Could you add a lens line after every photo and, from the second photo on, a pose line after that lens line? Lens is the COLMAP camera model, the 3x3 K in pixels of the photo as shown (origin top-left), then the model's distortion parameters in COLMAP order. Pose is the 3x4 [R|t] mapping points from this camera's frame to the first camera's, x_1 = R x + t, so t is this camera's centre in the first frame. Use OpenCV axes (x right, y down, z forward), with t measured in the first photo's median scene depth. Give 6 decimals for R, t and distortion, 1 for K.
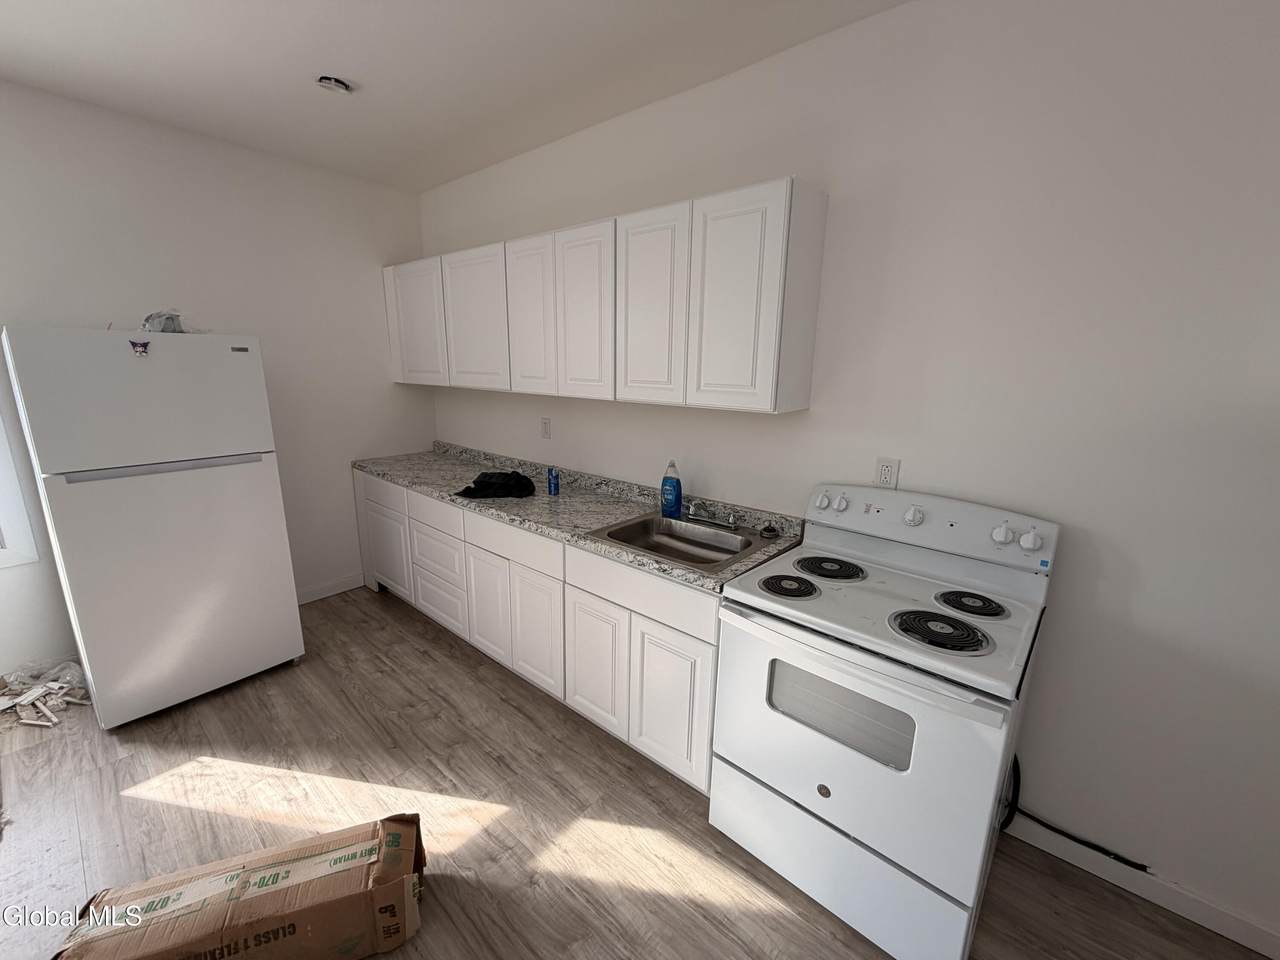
lens RADIAL K [[508.2, 0, 636.9], [0, 508.2, 476.0], [0, 0, 1]] dist [0.002172, 0.000246]
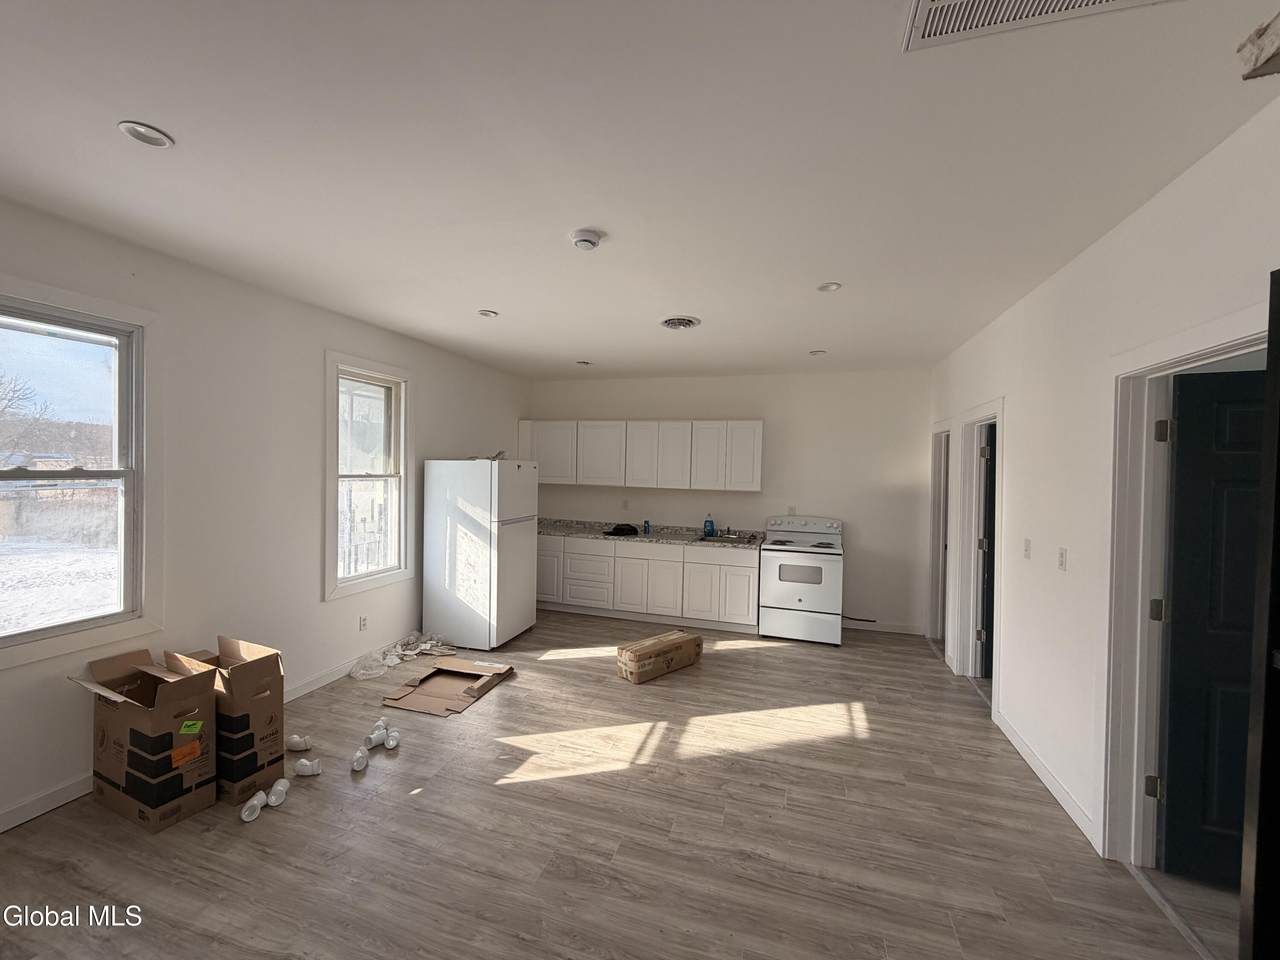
lens RADIAL K [[508.2, 0, 636.9], [0, 508.2, 476.0], [0, 0, 1]] dist [0.002172, 0.000246]
pose [[0.921925, 0.002911, 0.387356, -1.411175], [0.073769, 0.980353, -0.182940, 0.253382], [-0.380278, 0.197232, 0.903597, -1.310323]]
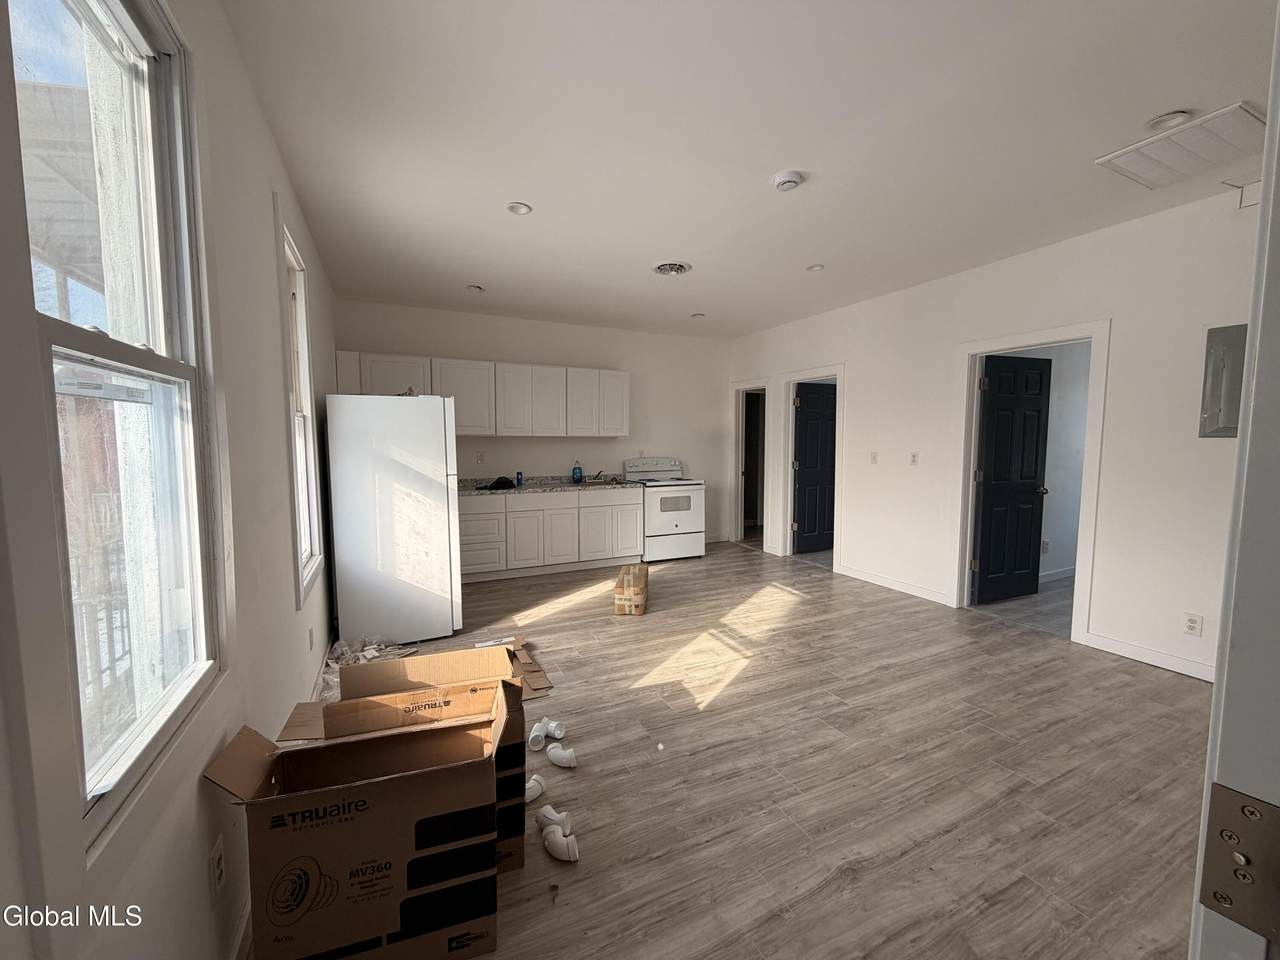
lens RADIAL K [[508.2, 0, 636.9], [0, 508.2, 476.0], [0, 0, 1]] dist [0.002172, 0.000246]
pose [[0.405247, -0.076951, 0.910963, -2.464471], [0.205030, 0.978718, -0.008534, 0.148507], [-0.890919, 0.190233, 0.412400, -0.327250]]
